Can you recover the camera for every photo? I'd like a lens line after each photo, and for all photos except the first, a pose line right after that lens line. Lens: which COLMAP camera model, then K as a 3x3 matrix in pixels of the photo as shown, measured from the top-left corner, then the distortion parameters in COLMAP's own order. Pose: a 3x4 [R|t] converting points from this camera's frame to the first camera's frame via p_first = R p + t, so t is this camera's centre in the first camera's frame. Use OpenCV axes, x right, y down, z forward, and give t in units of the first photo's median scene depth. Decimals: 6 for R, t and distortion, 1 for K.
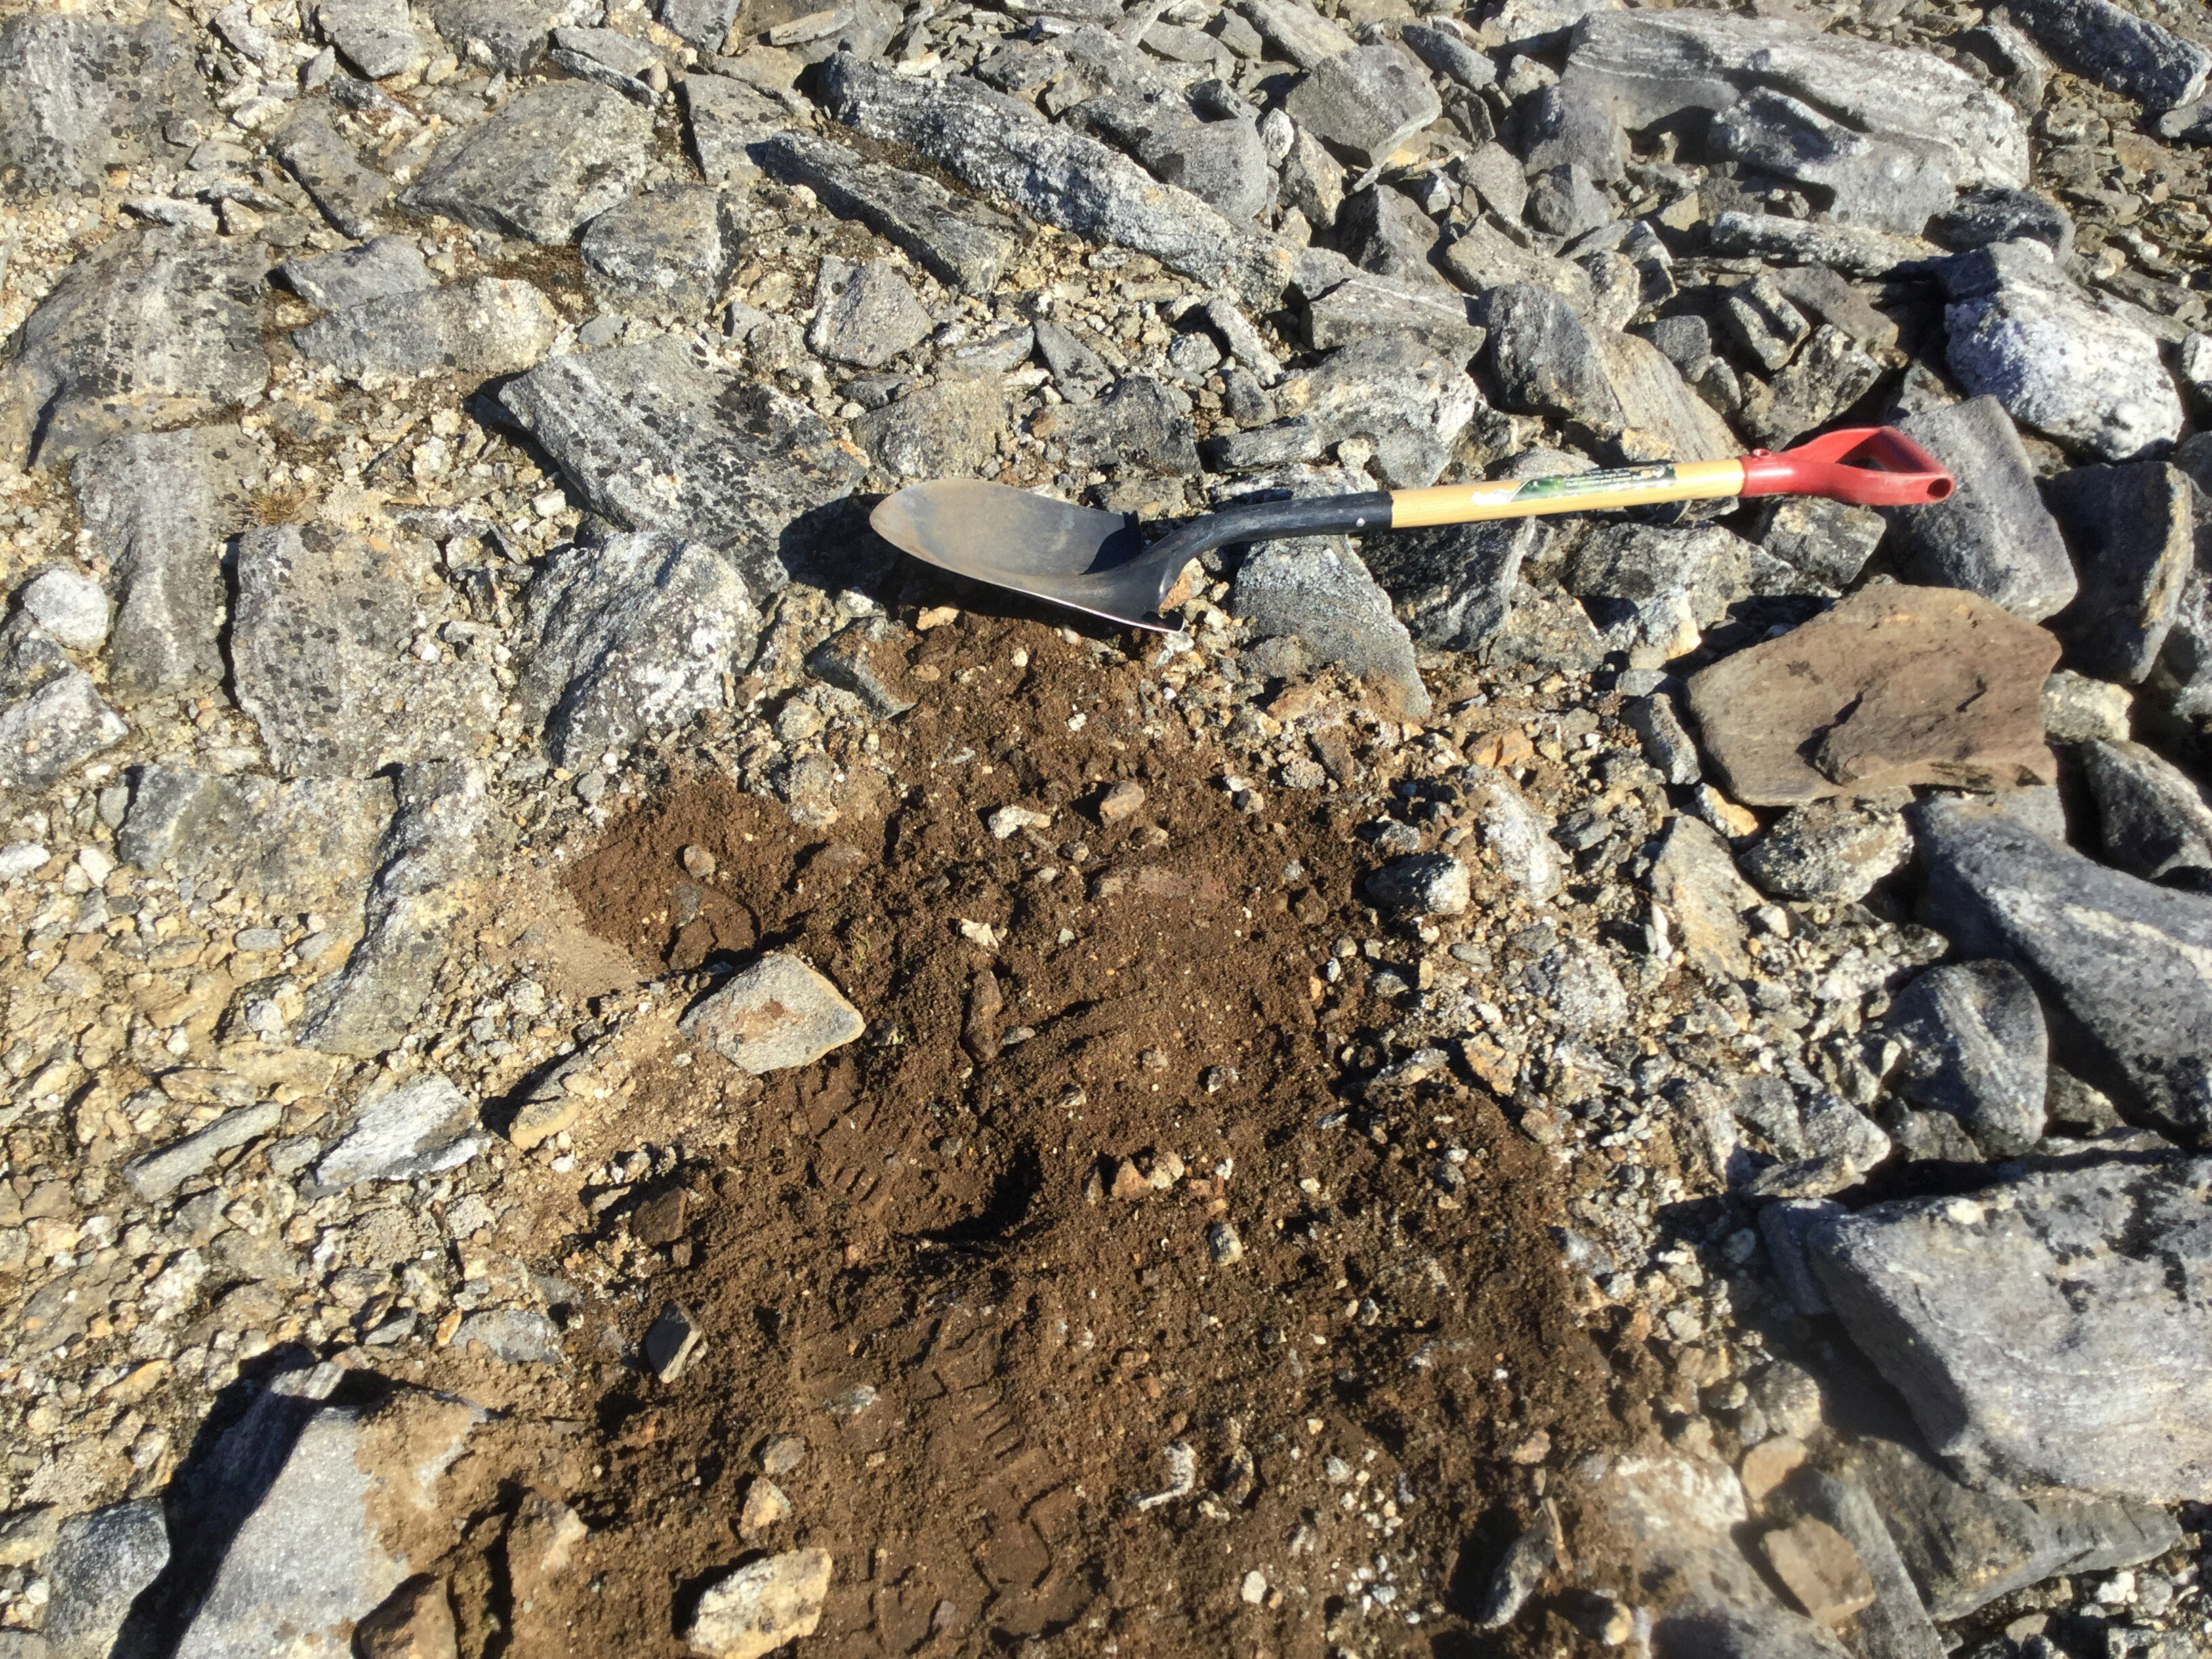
lens RADIAL K [[2027.4, 0, 1106.0], [0, 2027.4, 829.5], [0, 0, 1]] dist [0.109041, -0.236198]
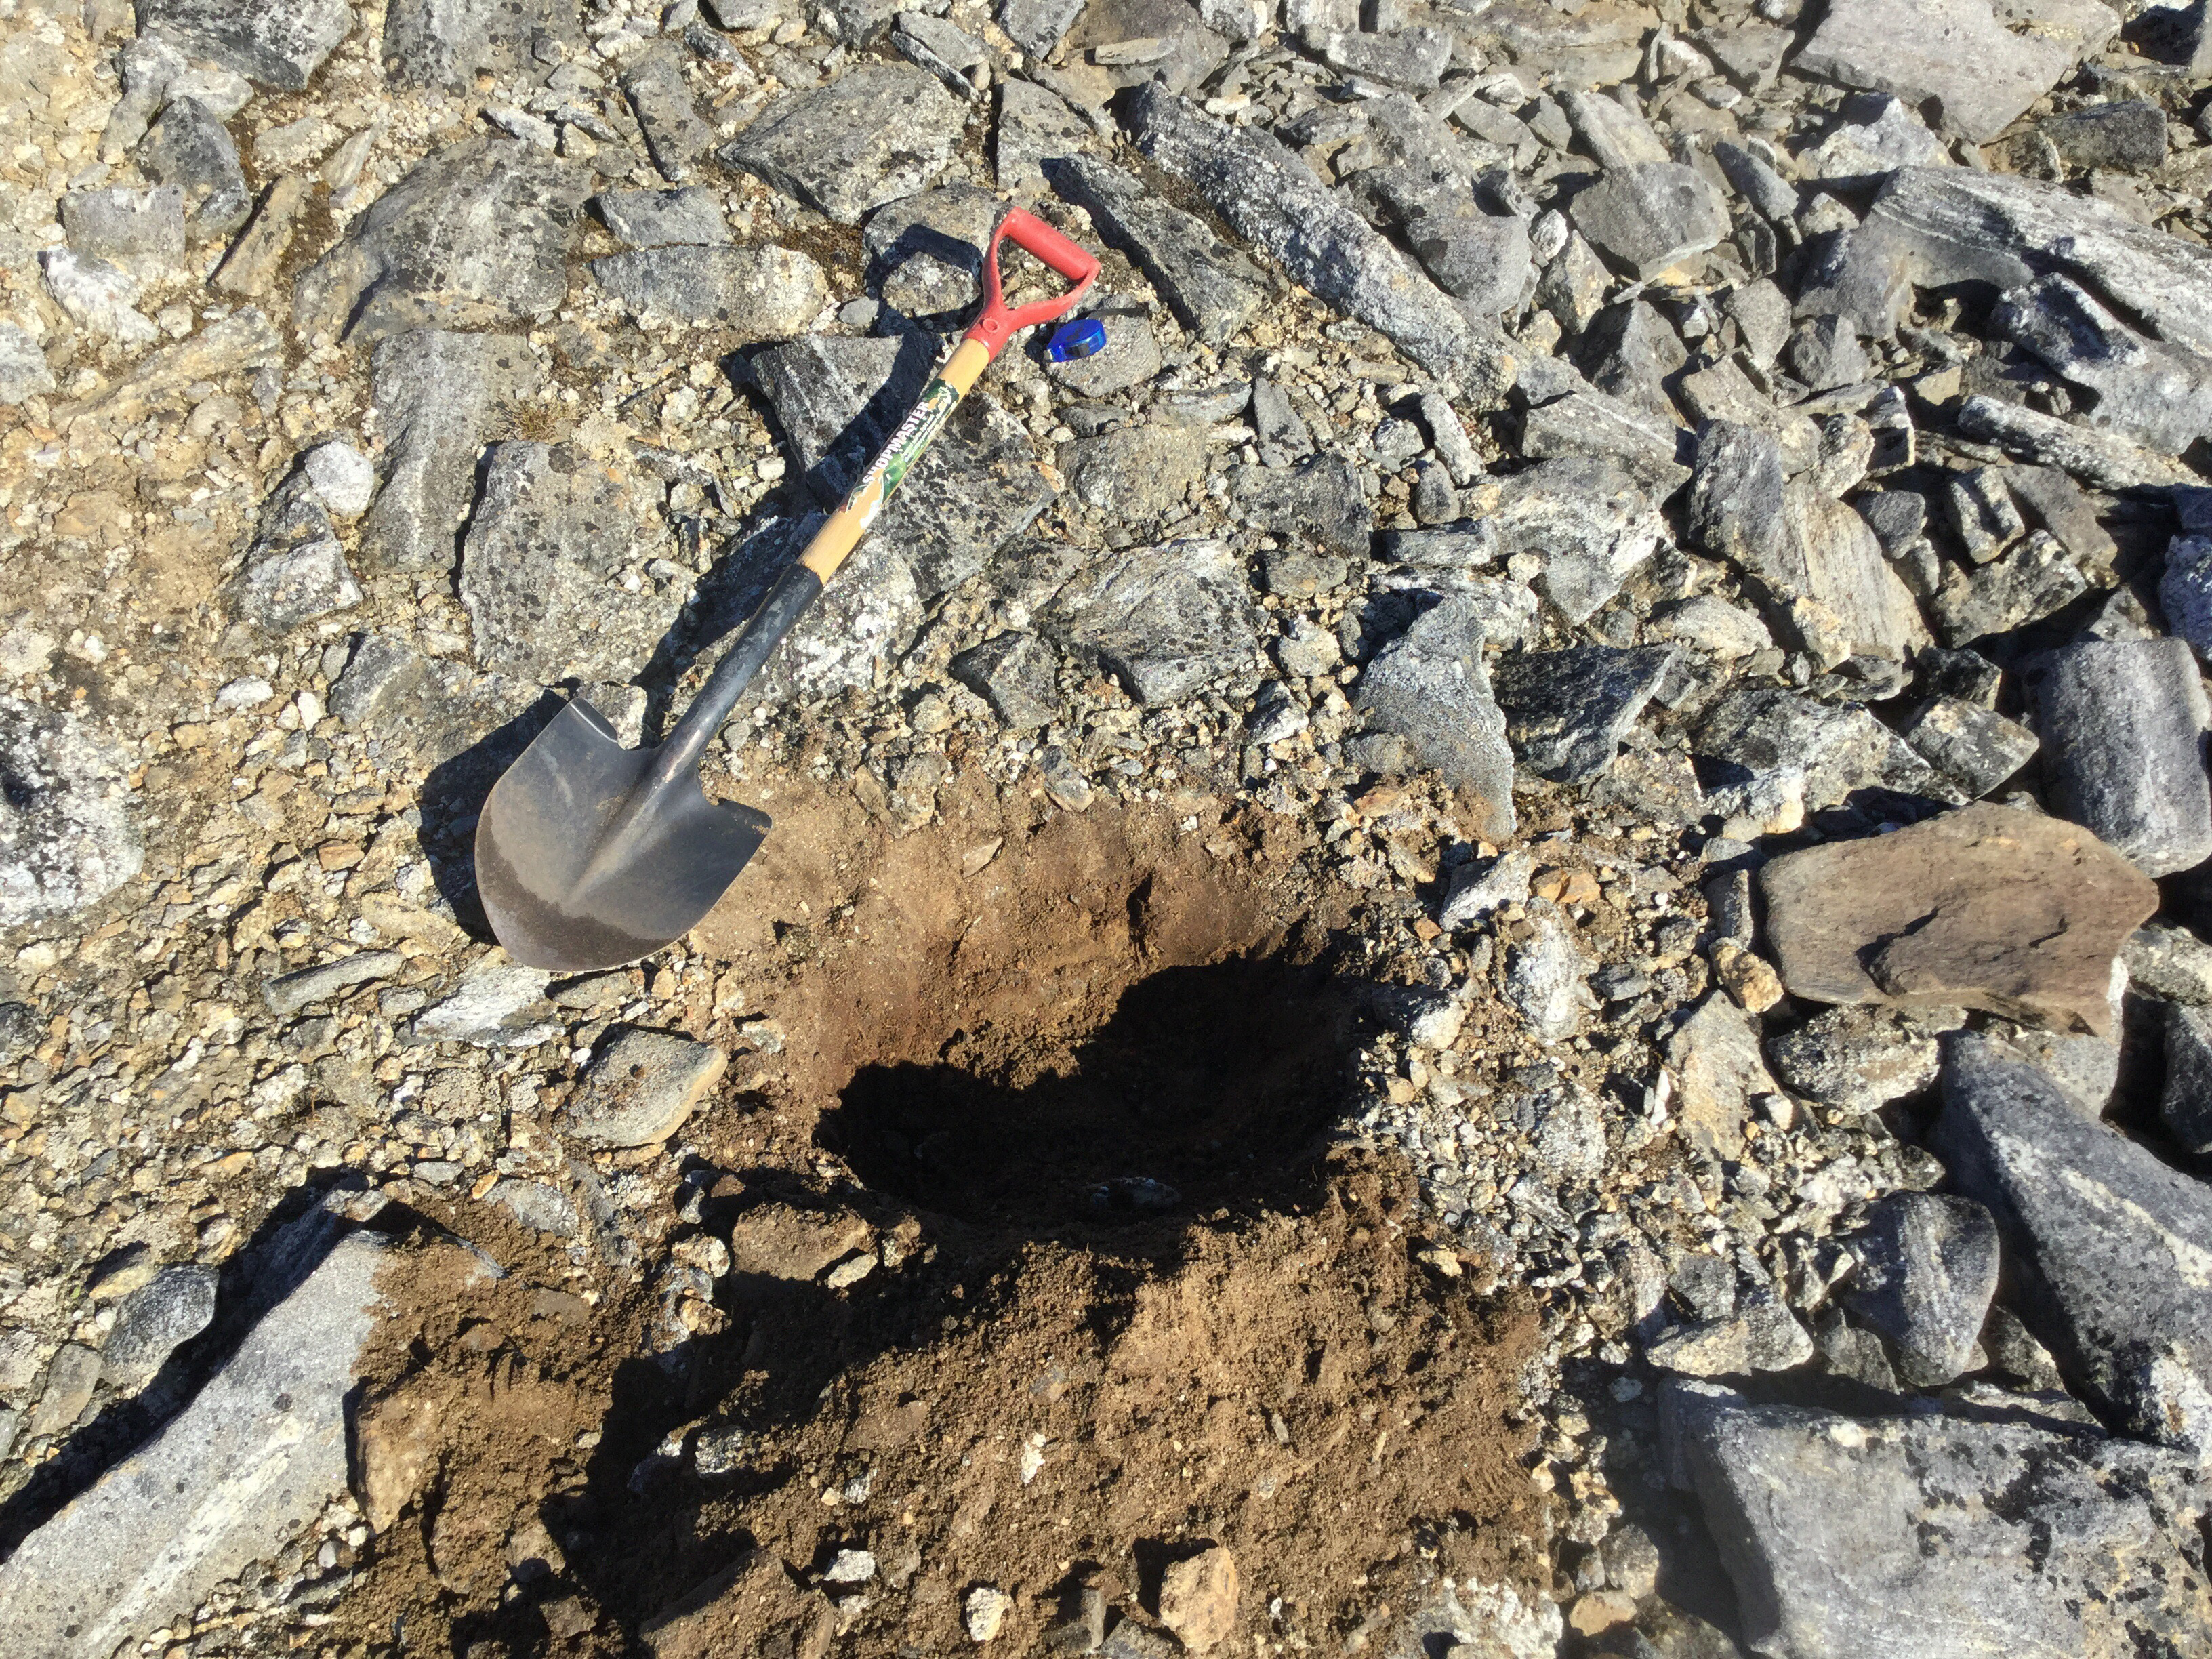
lens RADIAL K [[2019.4, 0, 1106.0], [0, 2019.4, 829.5], [0, 0, 1]] dist [0.119360, -0.255831]
pose [[0.966072, 0.225256, -0.126351, 0.081432], [-0.221493, 0.974202, 0.043266, -0.054908], [0.132837, -0.013812, 0.991042, -0.061275]]
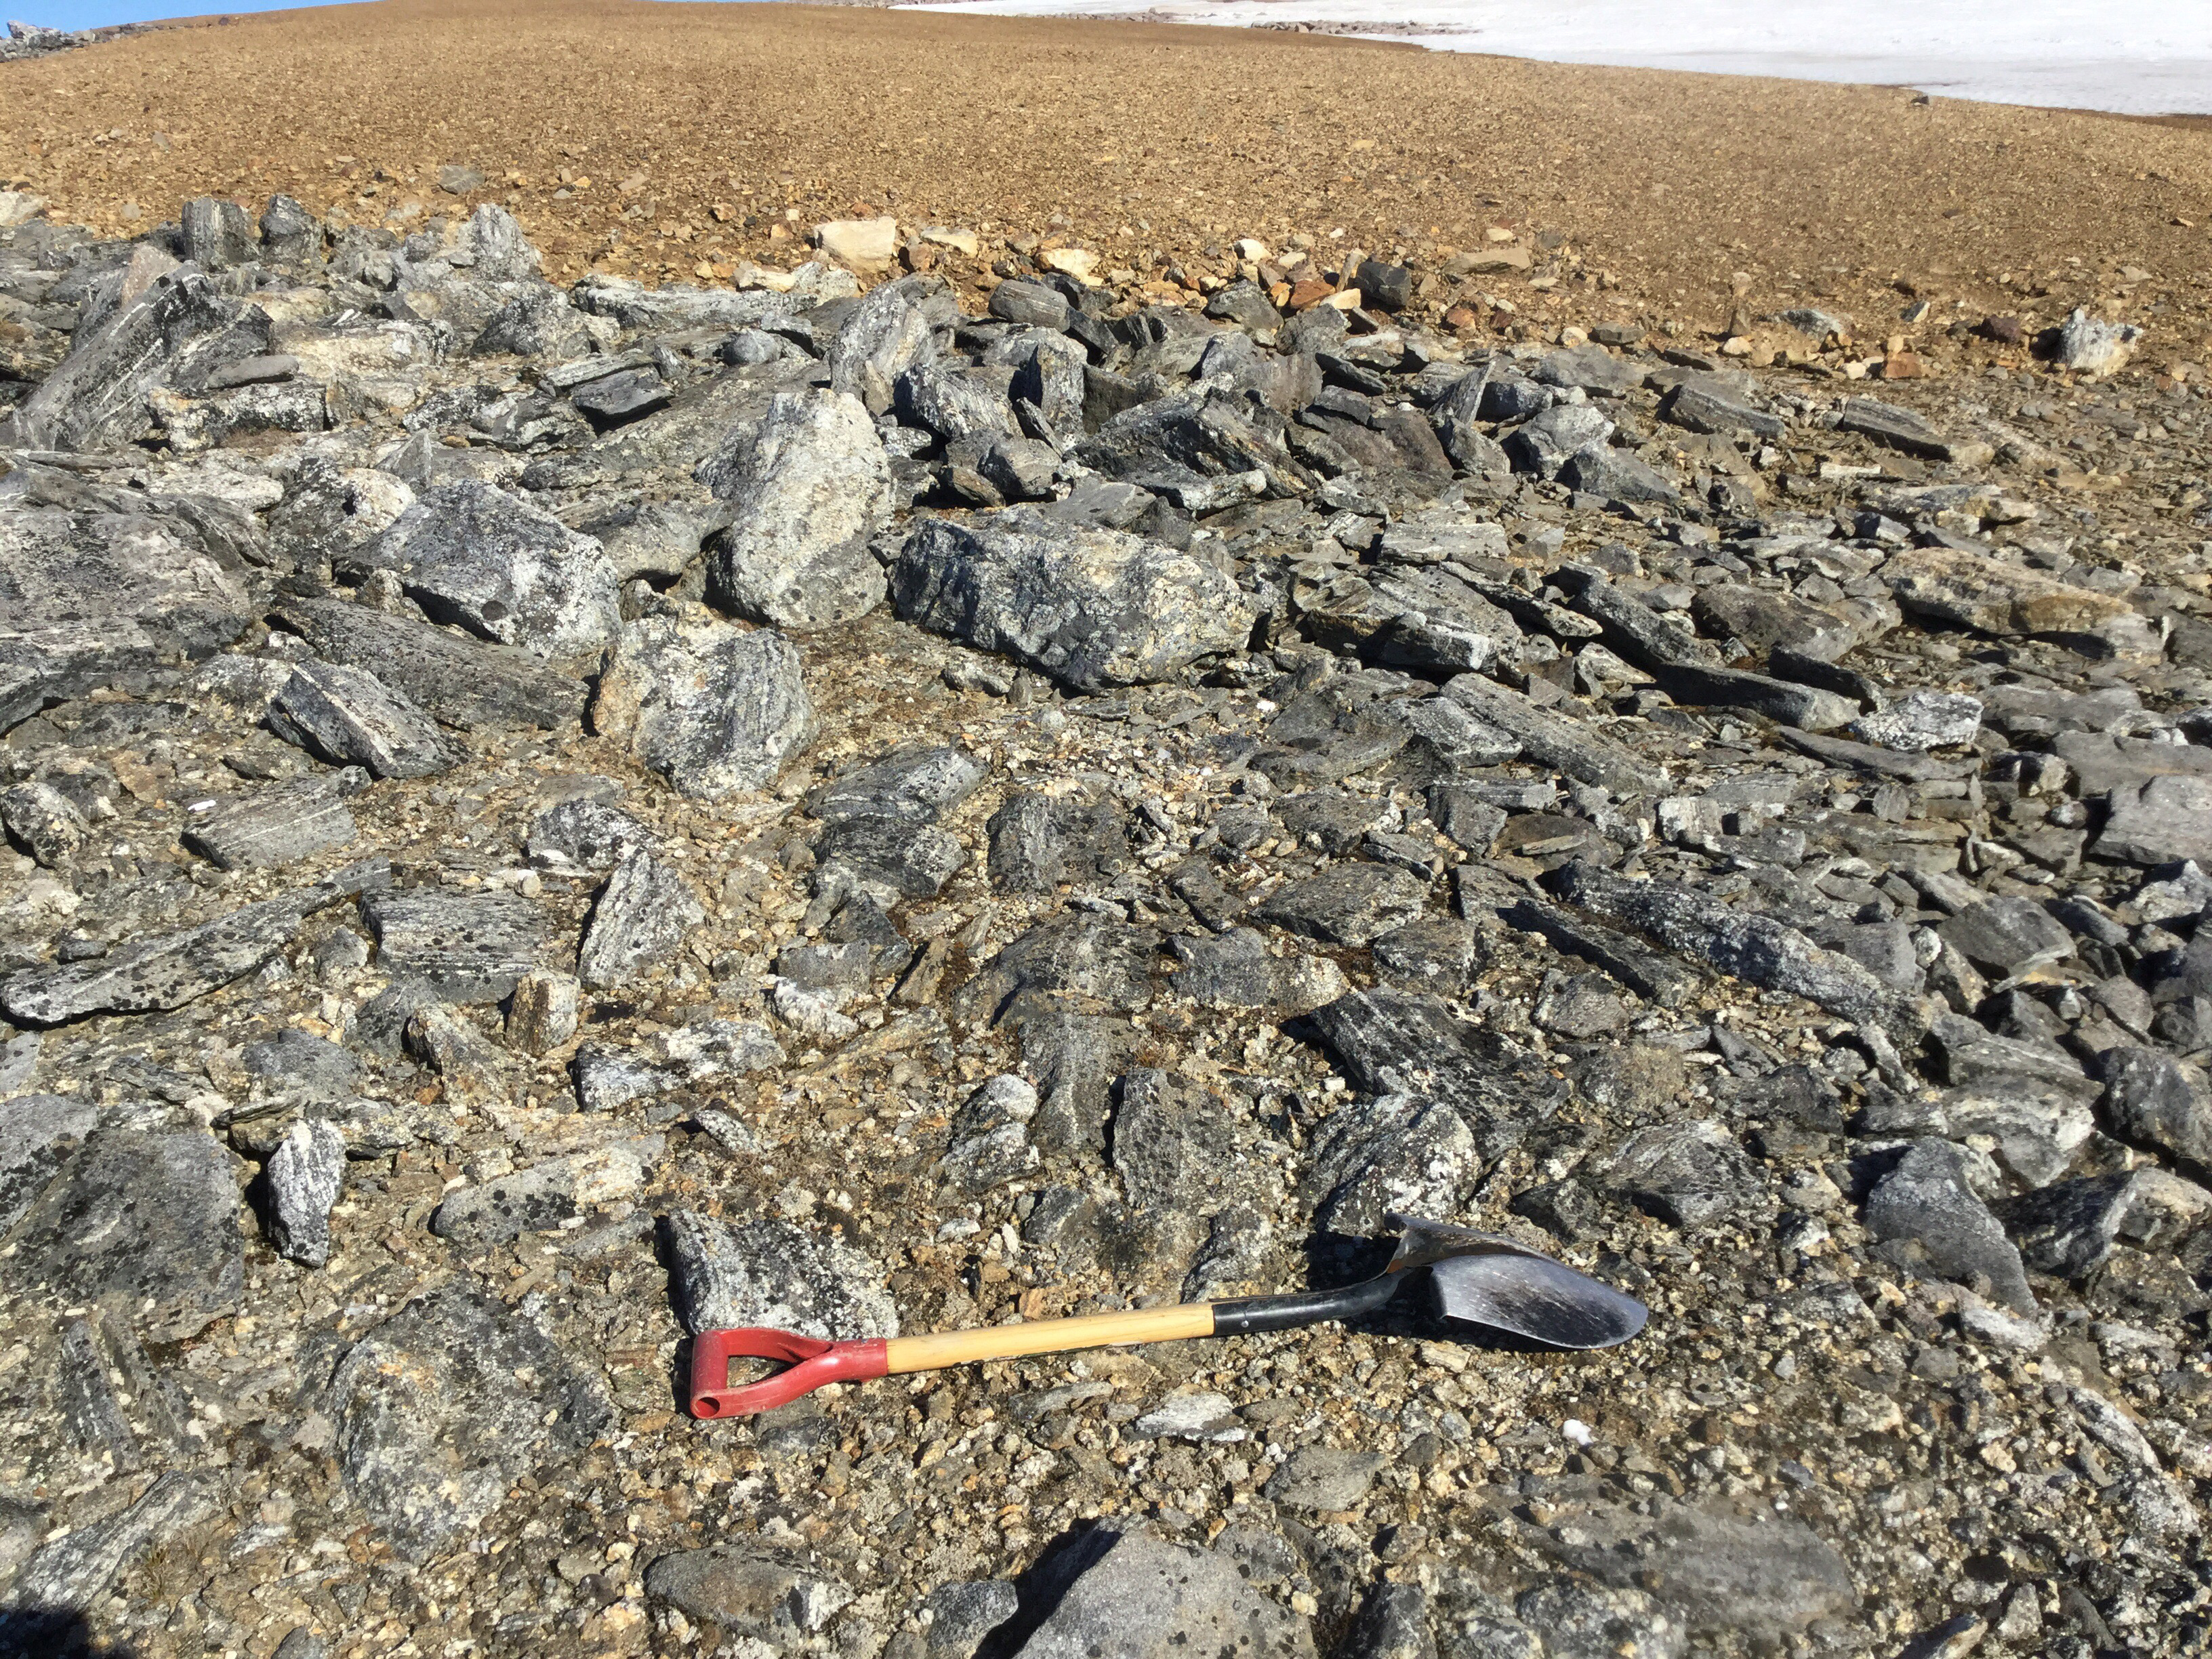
lens RADIAL K [[2019.4, 0, 1106.0], [0, 2019.4, 829.5], [0, 0, 1]] dist [0.119360, -0.255831]
pose [[0.943595, 0.064794, -0.324700, 0.014948], [-0.208469, 0.878142, -0.430589, 0.299599], [0.257233, 0.473991, 0.842118, -0.263725]]
